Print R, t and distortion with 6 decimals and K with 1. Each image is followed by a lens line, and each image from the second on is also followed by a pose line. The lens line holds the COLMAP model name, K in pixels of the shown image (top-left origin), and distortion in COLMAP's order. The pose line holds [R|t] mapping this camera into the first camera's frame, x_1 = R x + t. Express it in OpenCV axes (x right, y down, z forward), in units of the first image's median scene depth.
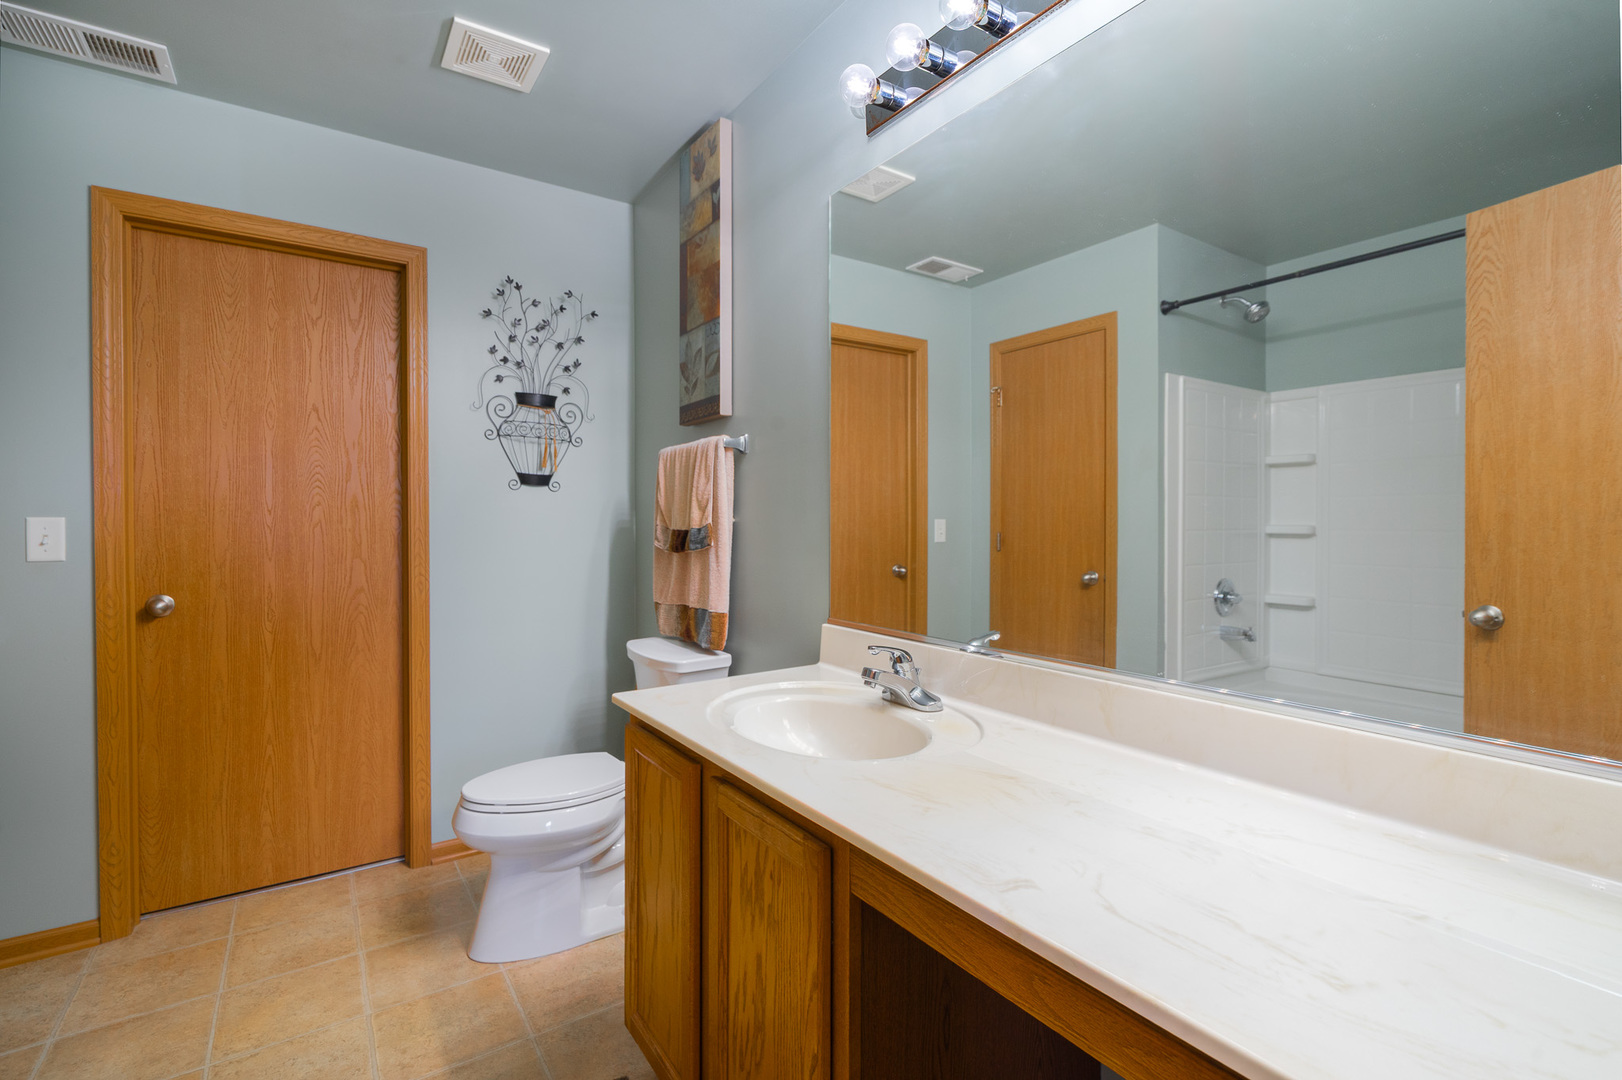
lens RADIAL K [[729.0, 0, 805.8], [0, 729.0, 544.7], [0, 0, 1]] dist [0.000763, 0.000251]
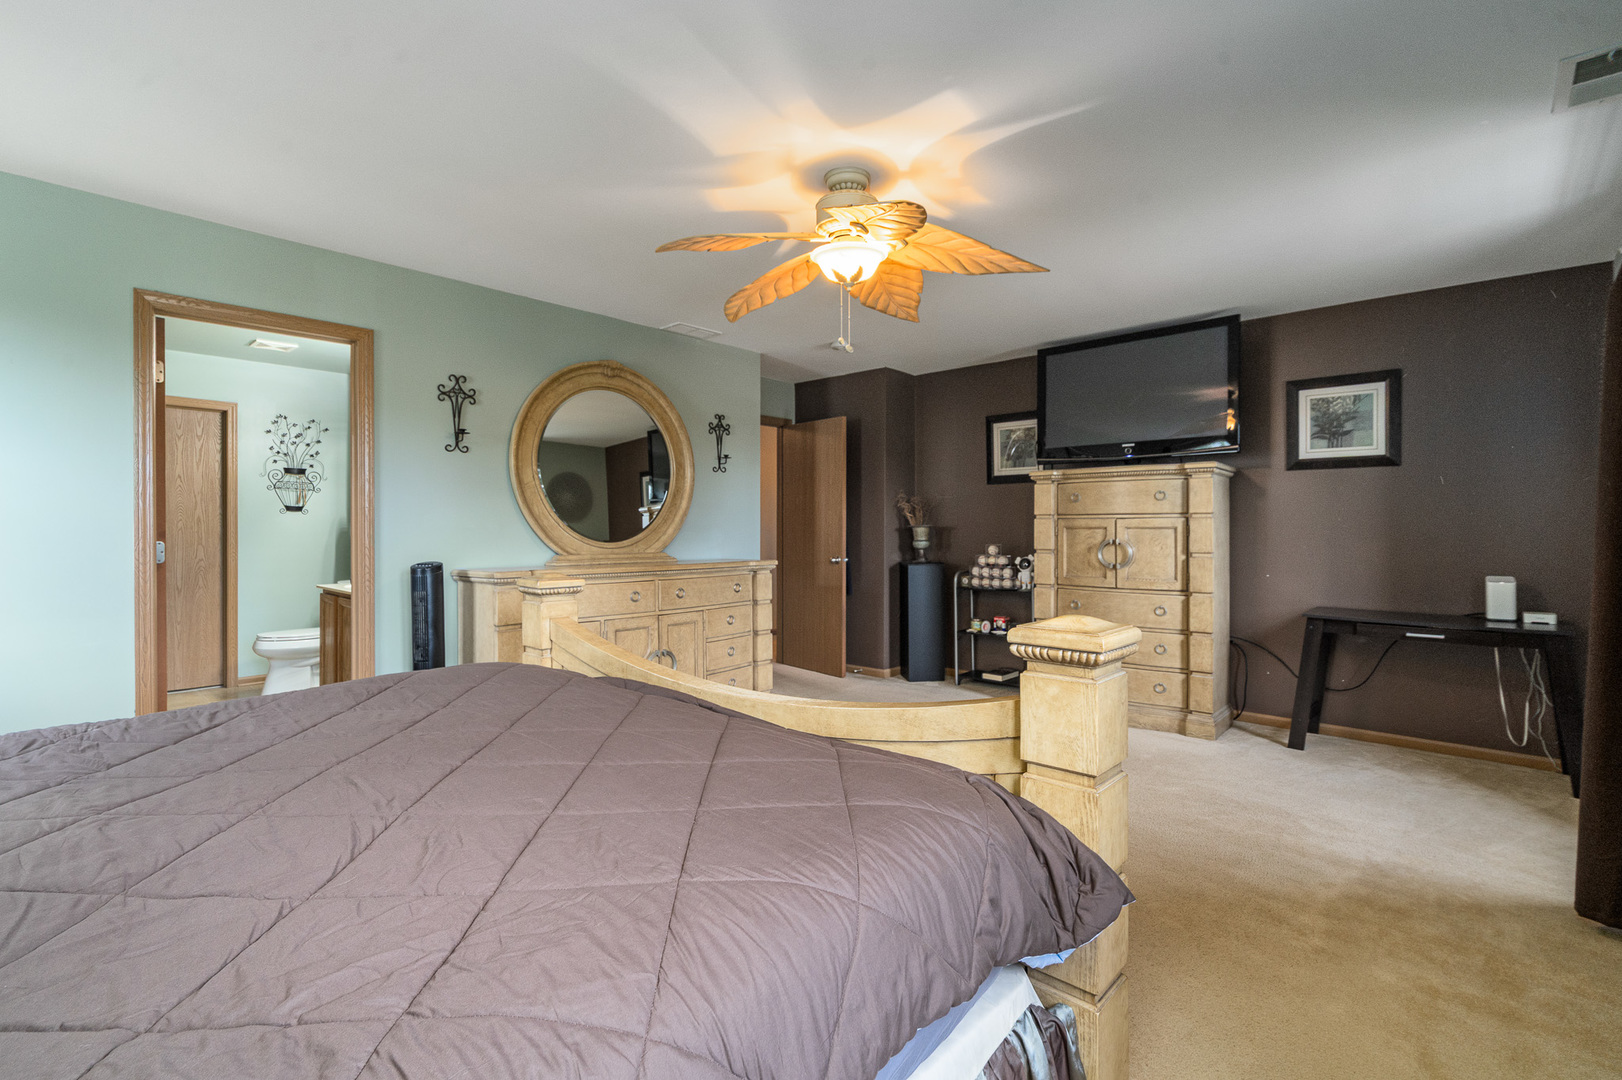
lens RADIAL K [[746.8, 0, 814.8], [0, 746.8, 545.8], [0, 0, 1]] dist [-0.000335, 0.000615]
pose [[0.974164, 0.001732, 0.225836, 0.612058], [-0.000212, 0.999977, -0.006752, 0.032816], [-0.225842, 0.006529, 0.974142, -1.452716]]
